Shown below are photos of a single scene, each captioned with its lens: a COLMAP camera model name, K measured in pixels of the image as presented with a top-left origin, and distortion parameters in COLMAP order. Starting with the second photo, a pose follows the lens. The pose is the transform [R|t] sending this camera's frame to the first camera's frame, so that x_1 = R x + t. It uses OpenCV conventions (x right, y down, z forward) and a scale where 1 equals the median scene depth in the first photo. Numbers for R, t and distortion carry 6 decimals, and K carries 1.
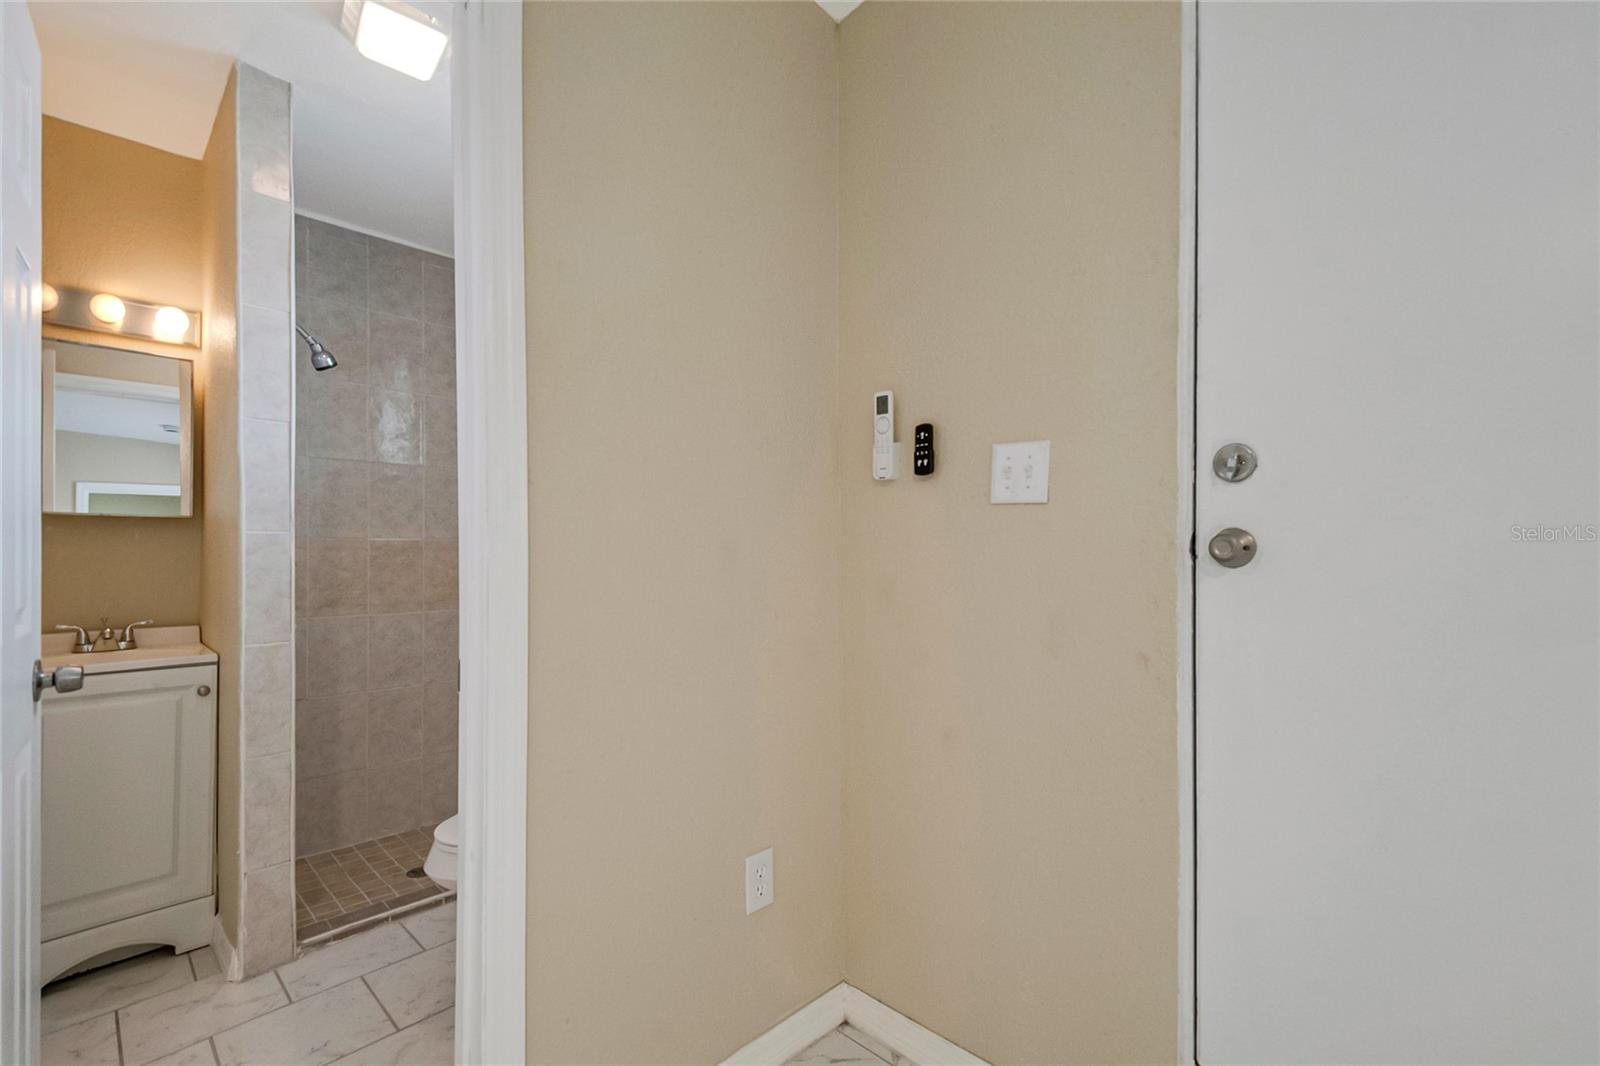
lens RADIAL K [[705.4, 0, 808.0], [0, 705.4, 544.5], [0, 0, 1]] dist [0.041743, -0.010772]
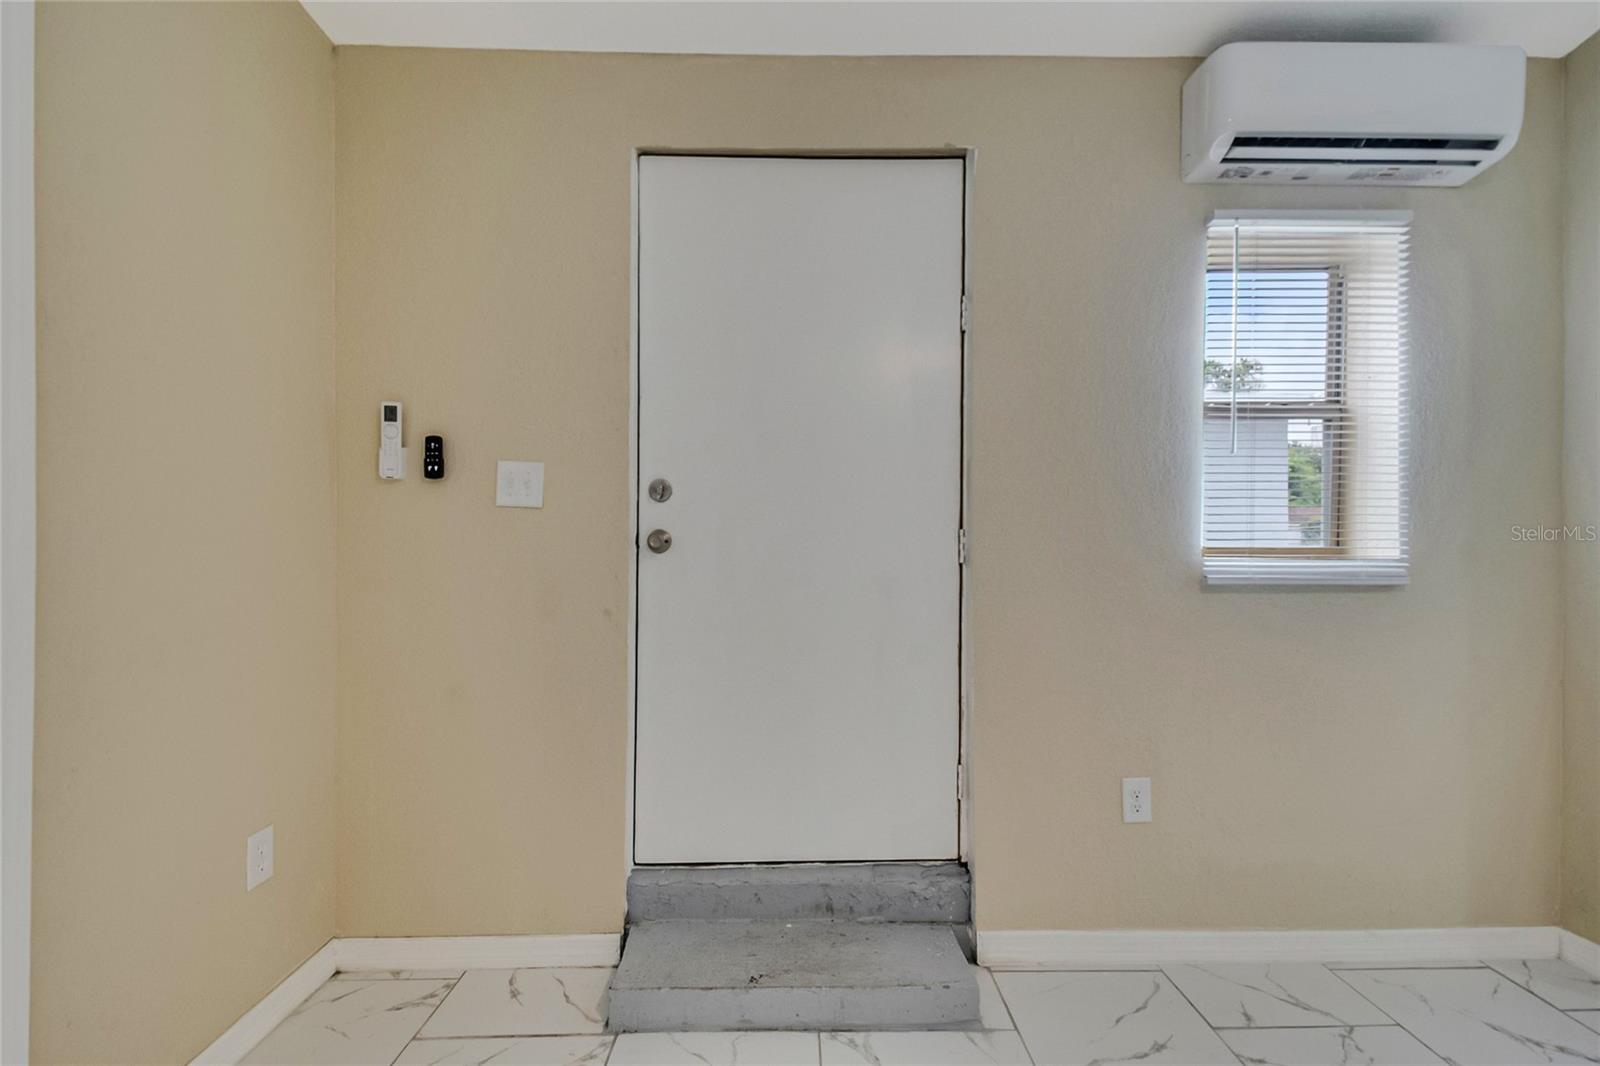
lens RADIAL K [[684.8, 0, 793.4], [0, 684.8, 546.8], [0, 0, 1]] dist [0.051099, -0.022387]
pose [[0.708045, 0.002383, 0.706163, -0.235630], [-0.011607, 0.999898, 0.008263, 0.000340], [-0.706072, -0.014047, 0.708001, -0.265644]]
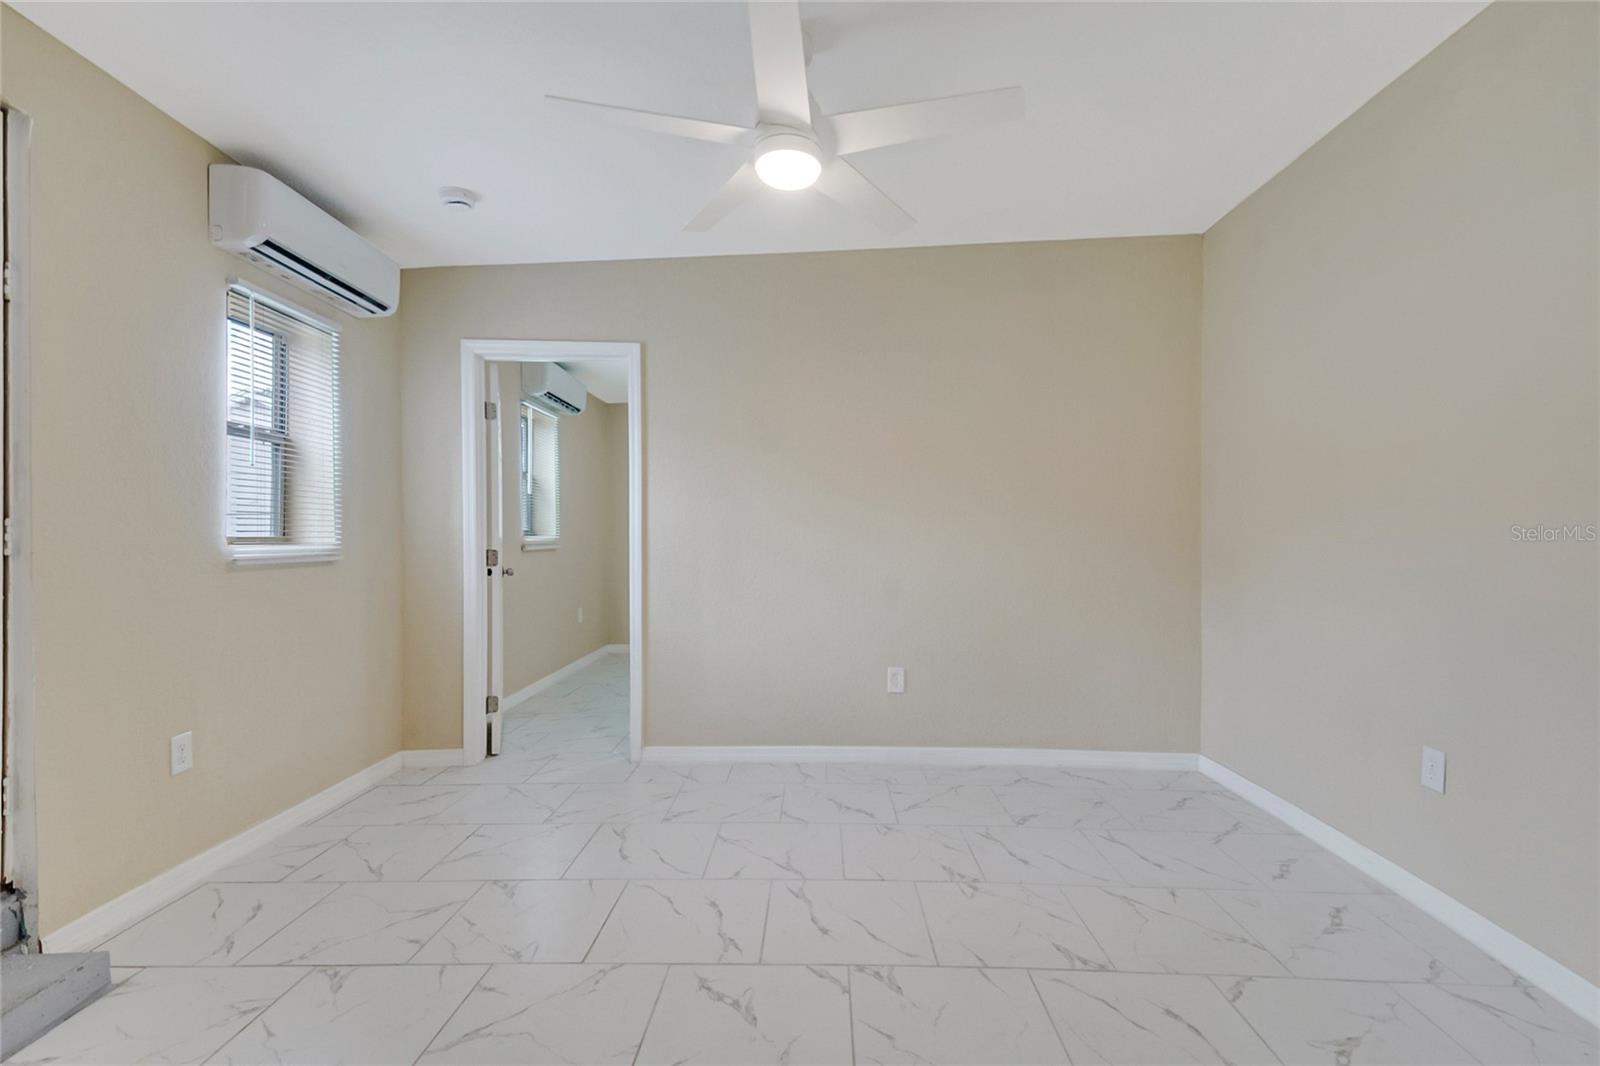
lens RADIAL K [[705.4, 0, 808.0], [0, 705.4, 544.5], [0, 0, 1]] dist [0.041743, -0.010772]
pose [[-0.702752, -0.003376, 0.711426, -0.896111], [-0.002333, 0.999994, 0.002441, 0.013128], [-0.711431, 0.000055, -0.702756, 0.289966]]
